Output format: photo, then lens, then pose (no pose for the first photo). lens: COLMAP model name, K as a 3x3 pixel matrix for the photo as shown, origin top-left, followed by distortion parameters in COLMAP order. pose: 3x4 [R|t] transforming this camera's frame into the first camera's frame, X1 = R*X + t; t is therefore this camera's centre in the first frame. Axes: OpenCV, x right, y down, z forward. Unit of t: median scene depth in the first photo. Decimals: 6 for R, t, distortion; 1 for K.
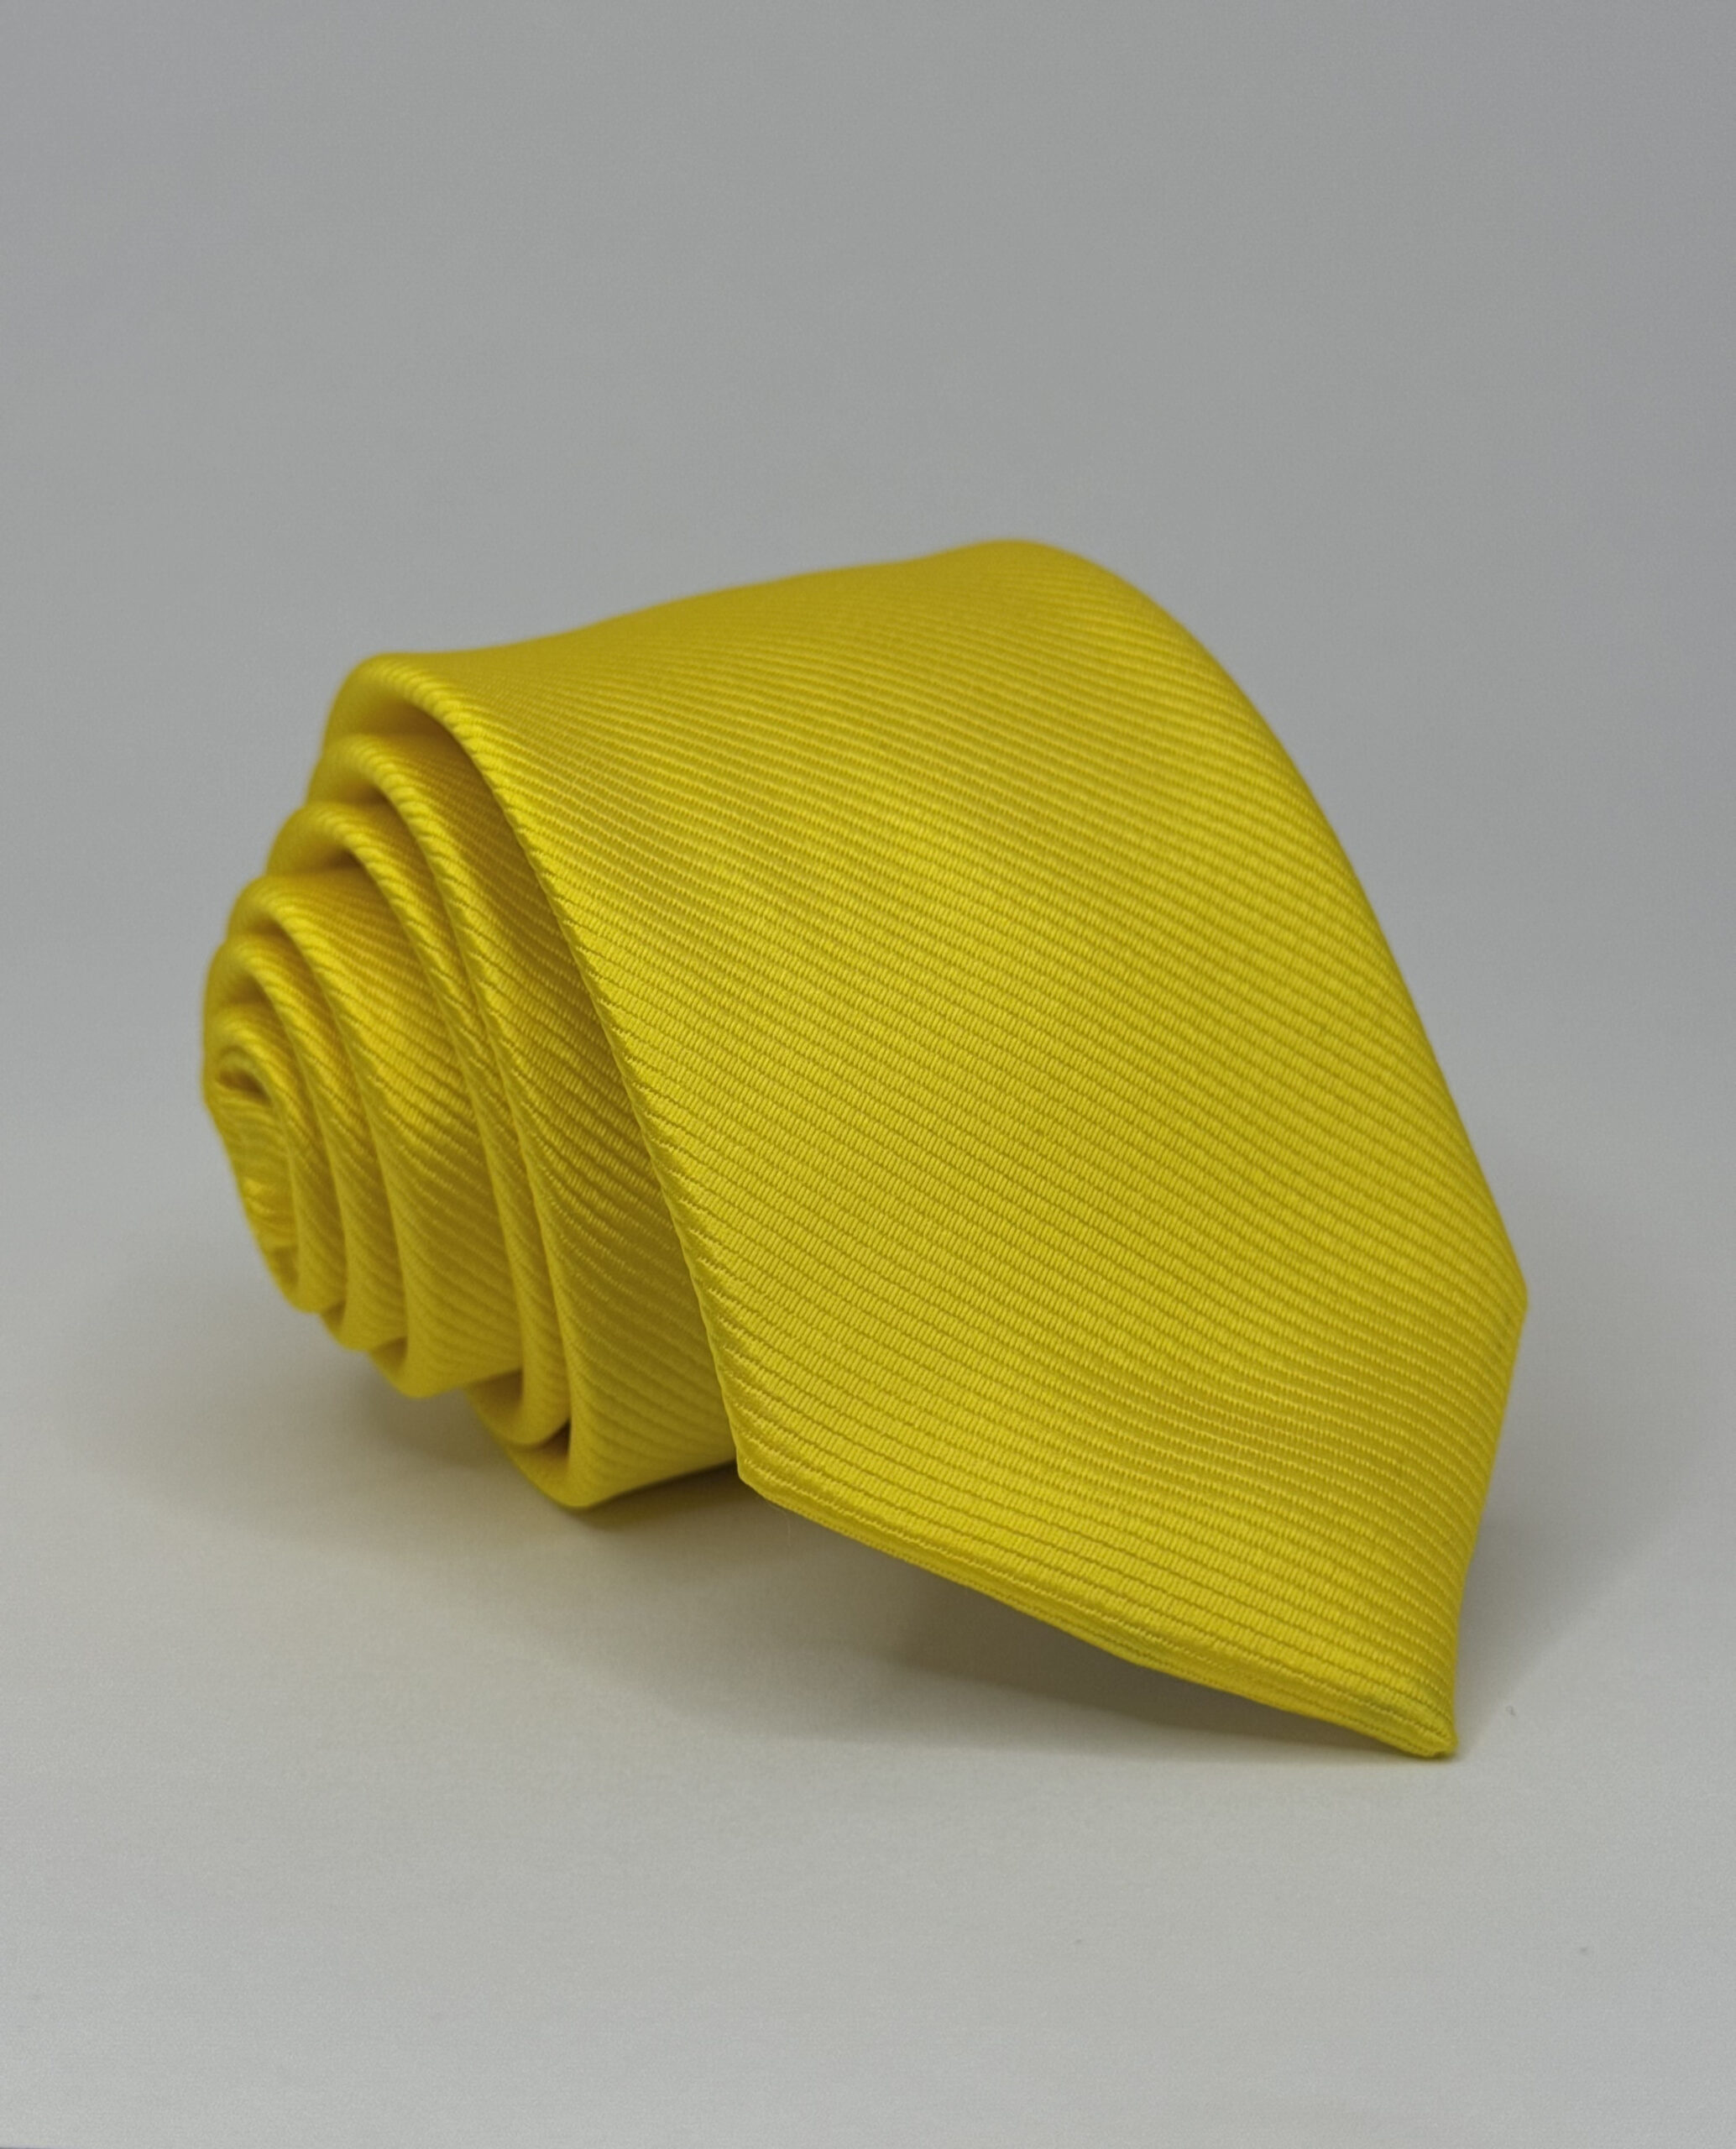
lens RADIAL K [[3291.6, 0, 918.0], [0, 3291.6, 1000.8], [0, 0, 1]] dist [0.106544, 0.000000]
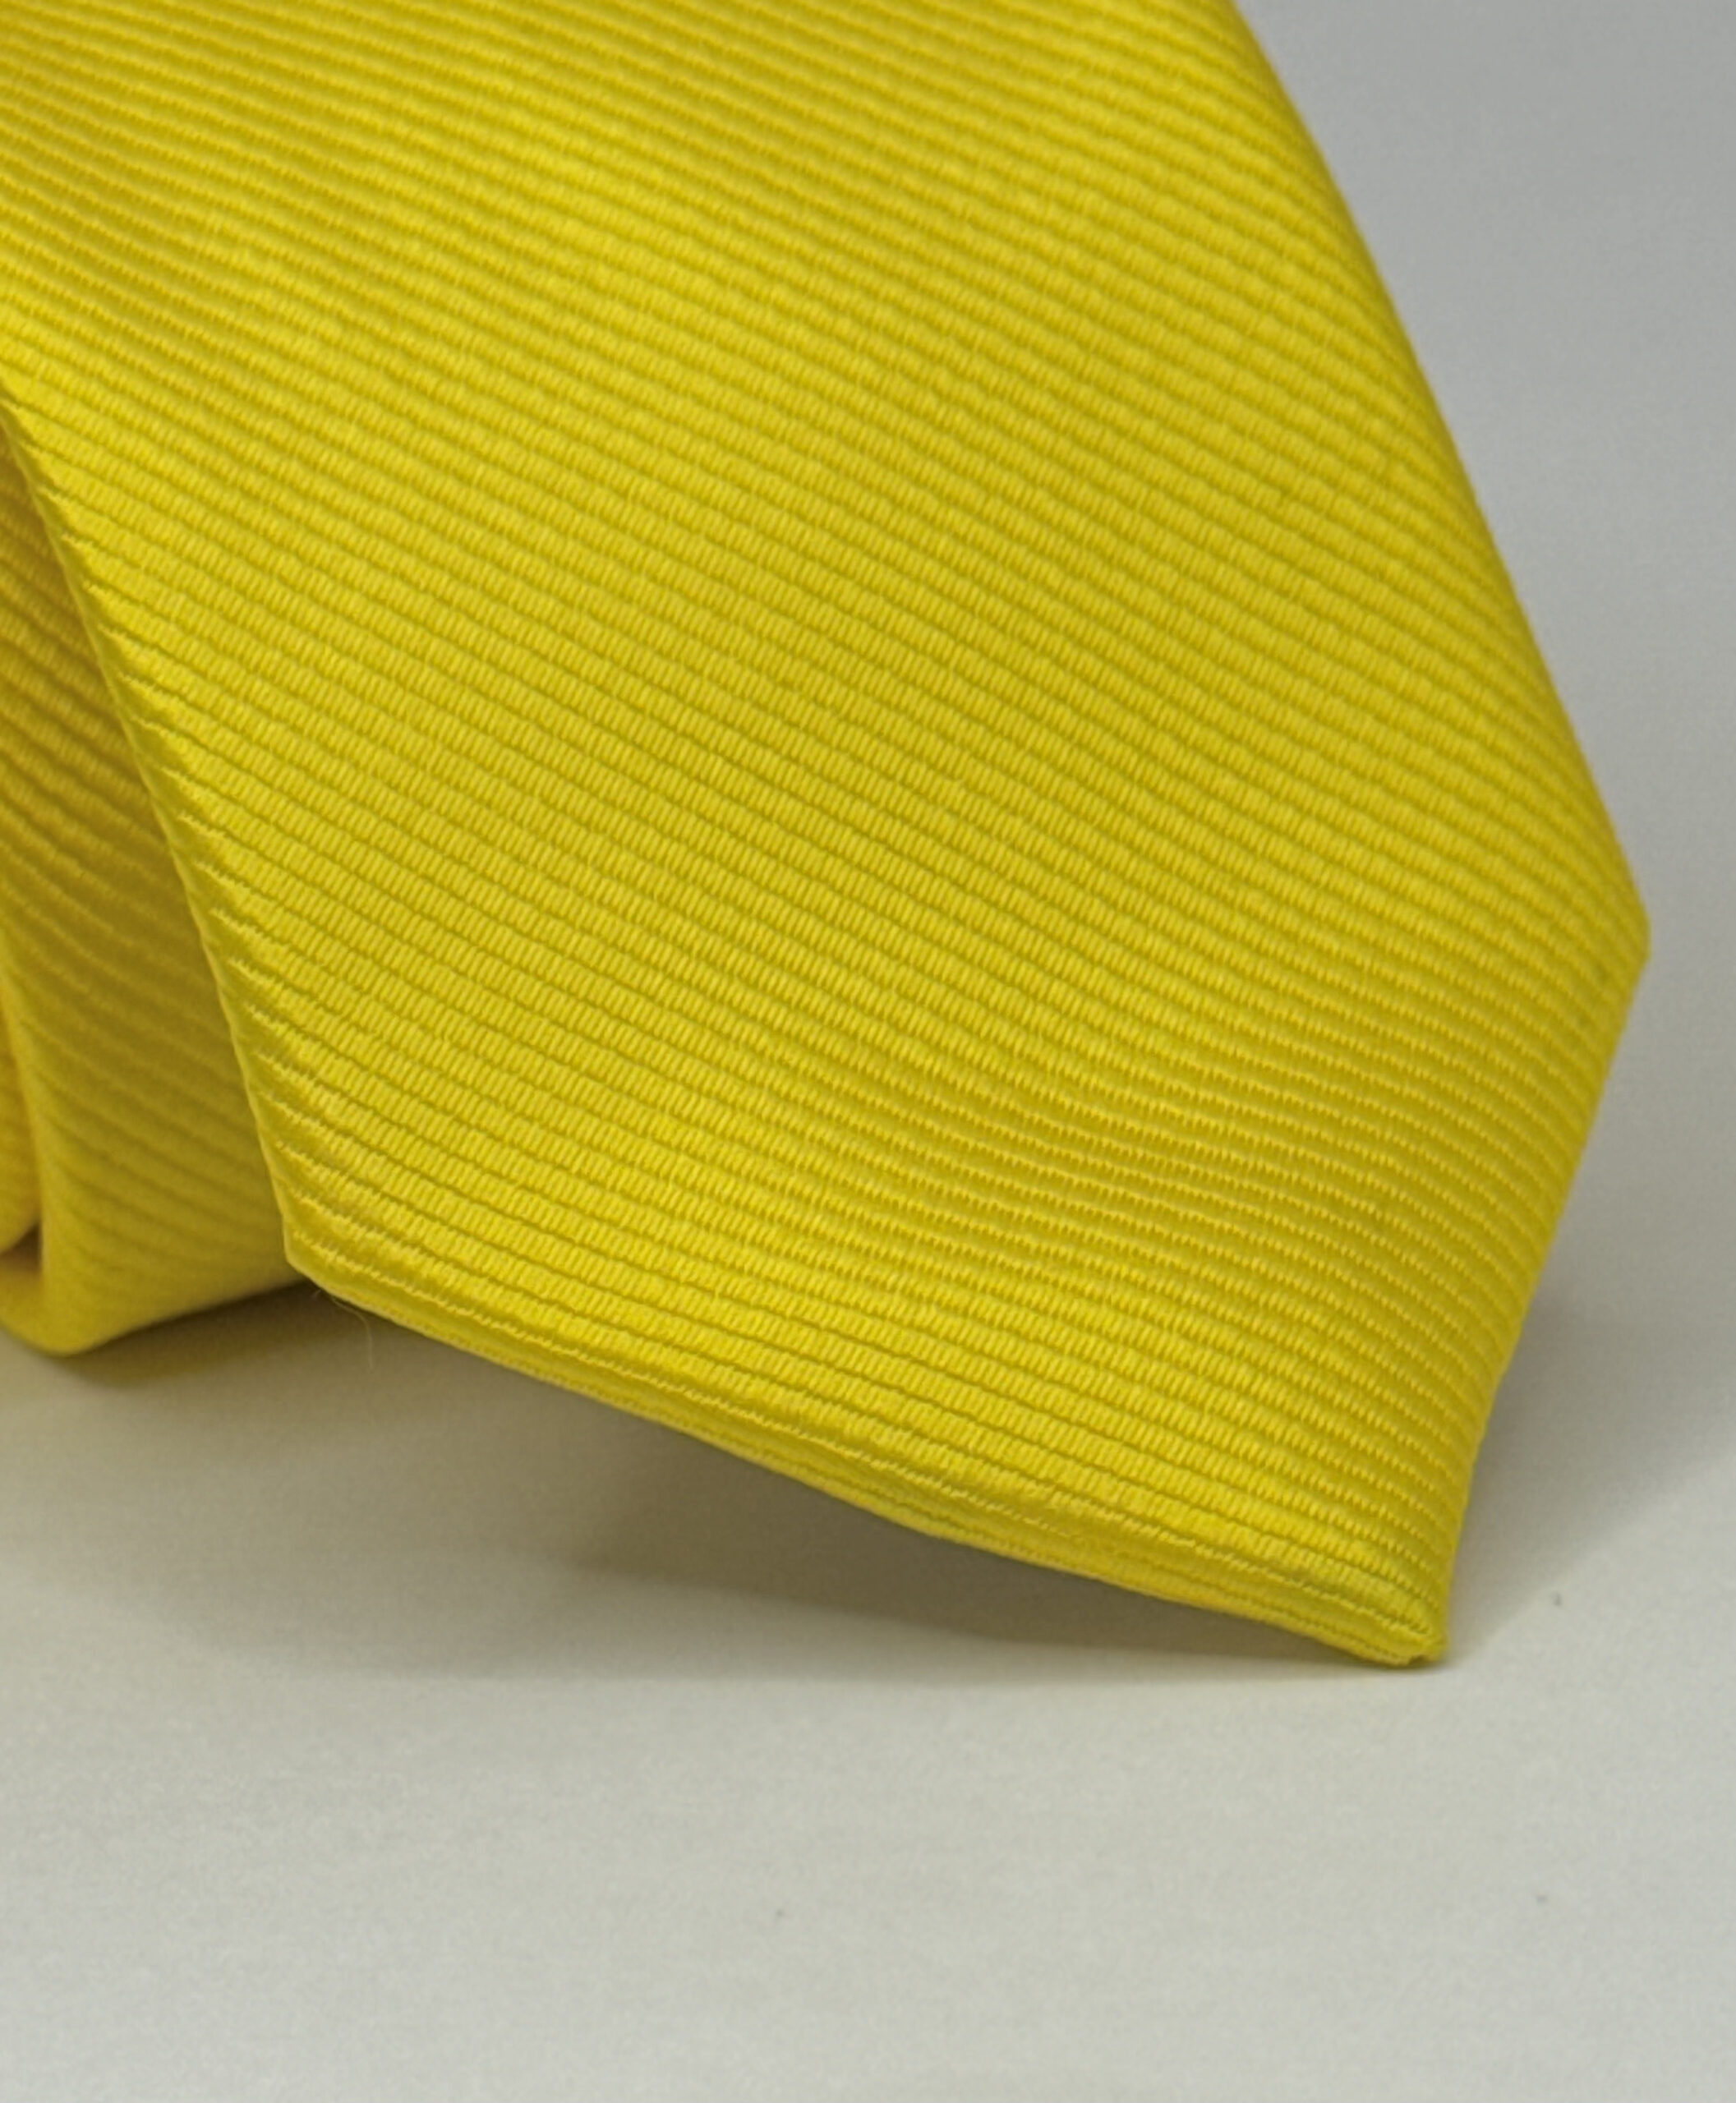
lens RADIAL K [[8218.1, 0, 868.2], [0, 8218.1, 1052.3], [0, 0, 1]] dist [0.053478, 0.000000]
pose [[0.998546, -0.030736, -0.044275, 0.114796], [0.034173, 0.996282, 0.079083, -0.010837], [0.041680, -0.080481, 0.995884, -0.483204]]
